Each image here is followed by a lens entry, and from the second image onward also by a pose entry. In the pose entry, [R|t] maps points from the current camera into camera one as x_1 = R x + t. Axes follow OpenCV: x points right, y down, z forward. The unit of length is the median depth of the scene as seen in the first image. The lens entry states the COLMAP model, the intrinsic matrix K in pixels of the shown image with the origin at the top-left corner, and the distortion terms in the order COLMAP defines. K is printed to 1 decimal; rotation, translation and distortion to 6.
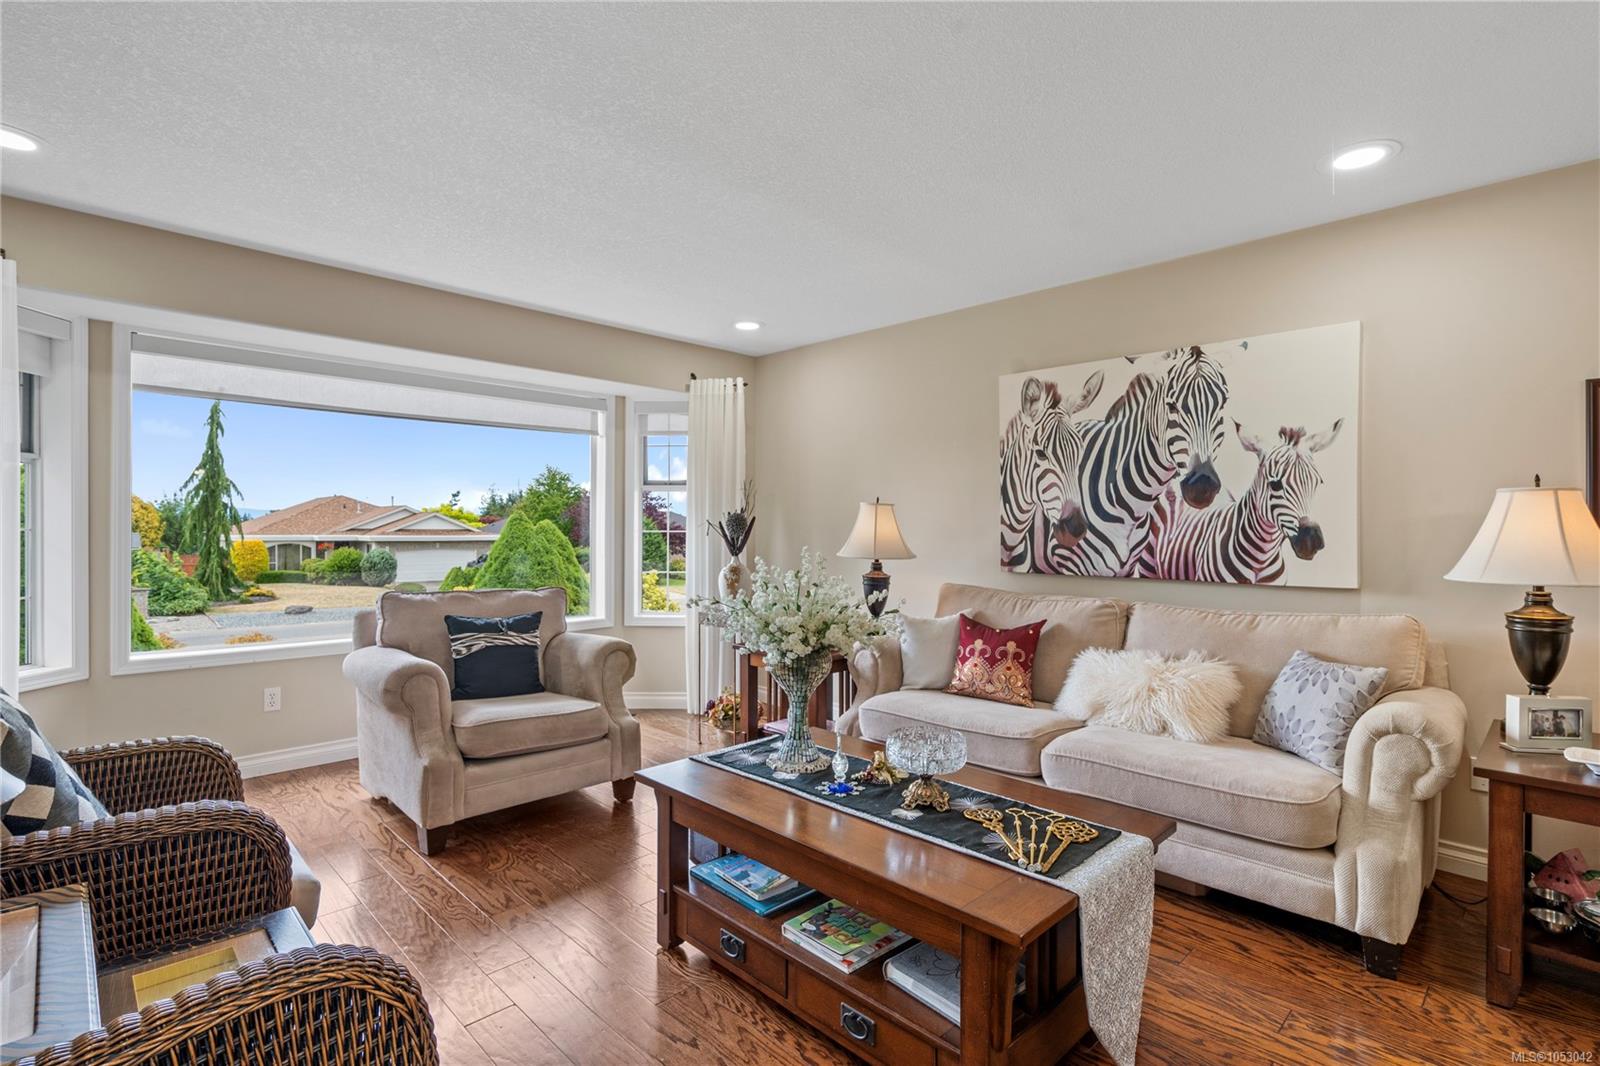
lens RADIAL K [[754.8, 0, 805.0], [0, 754.8, 536.1], [0, 0, 1]] dist [0.002176, 0.000201]
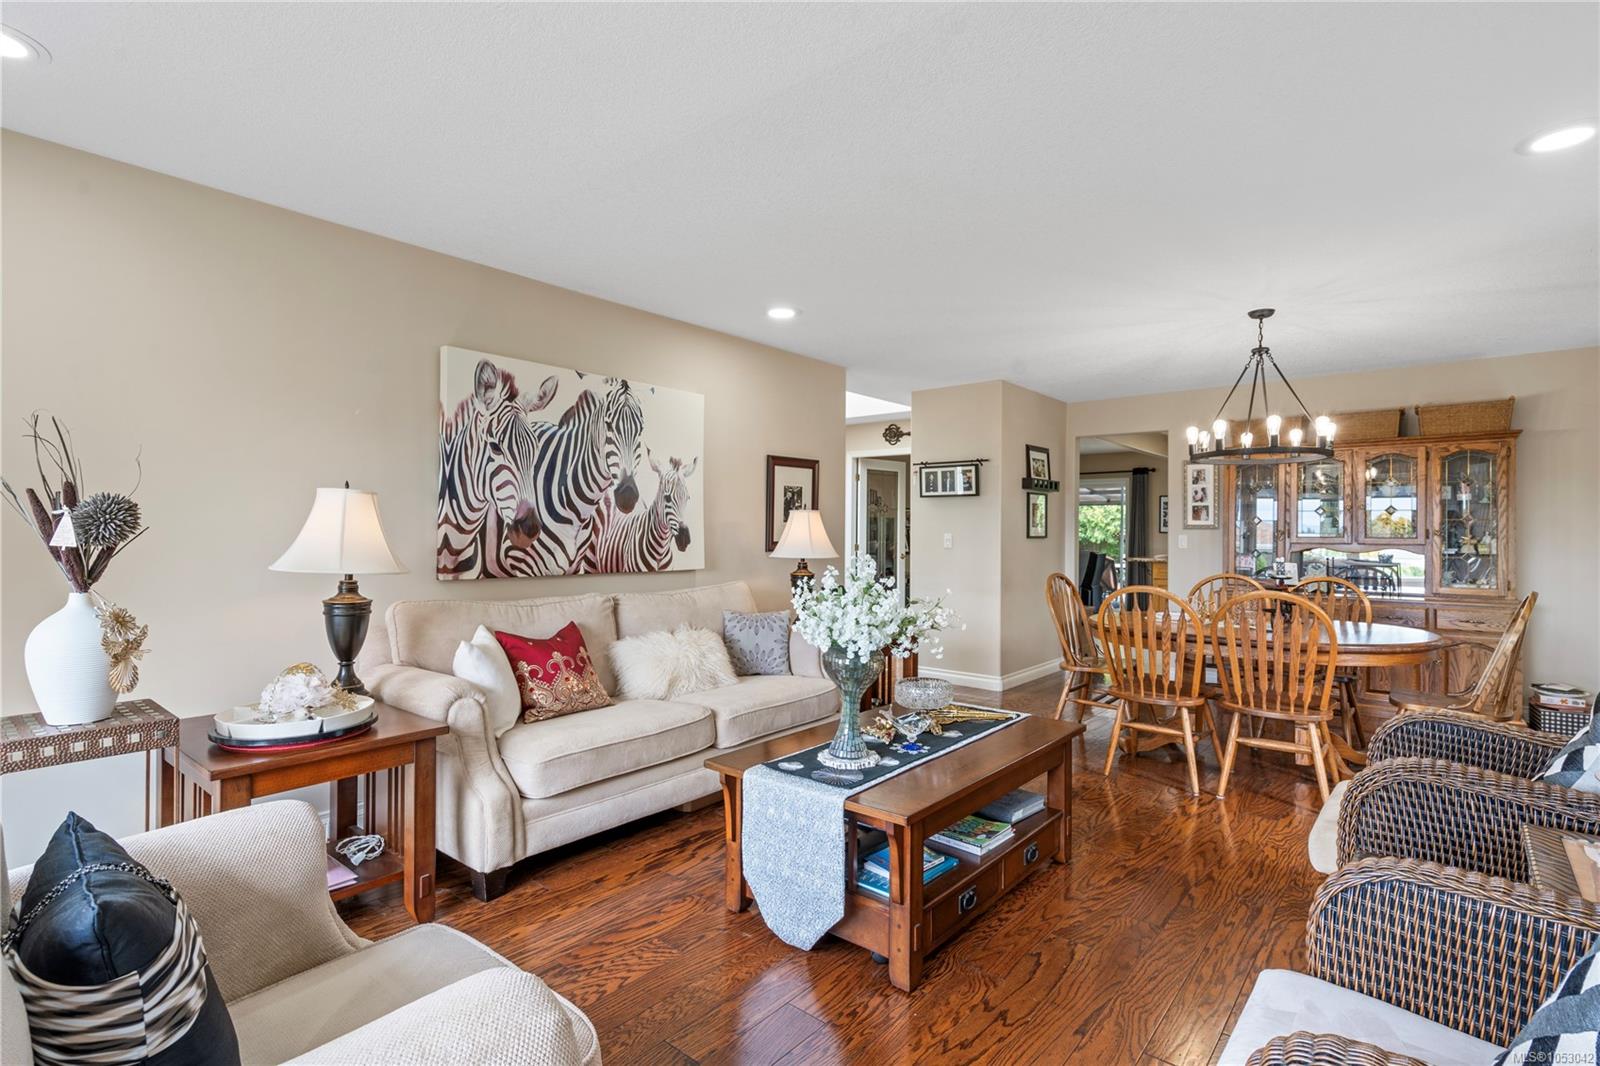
lens RADIAL K [[754.8, 0, 798.5], [0, 754.8, 533.6], [0, 0, 1]] dist [0.002176, 0.000201]
pose [[-0.067147, -0.001923, 0.997741, -0.672581], [0.009562, 0.999951, 0.002570, -0.003667], [-0.997697, 0.009713, -0.067126, 0.751396]]
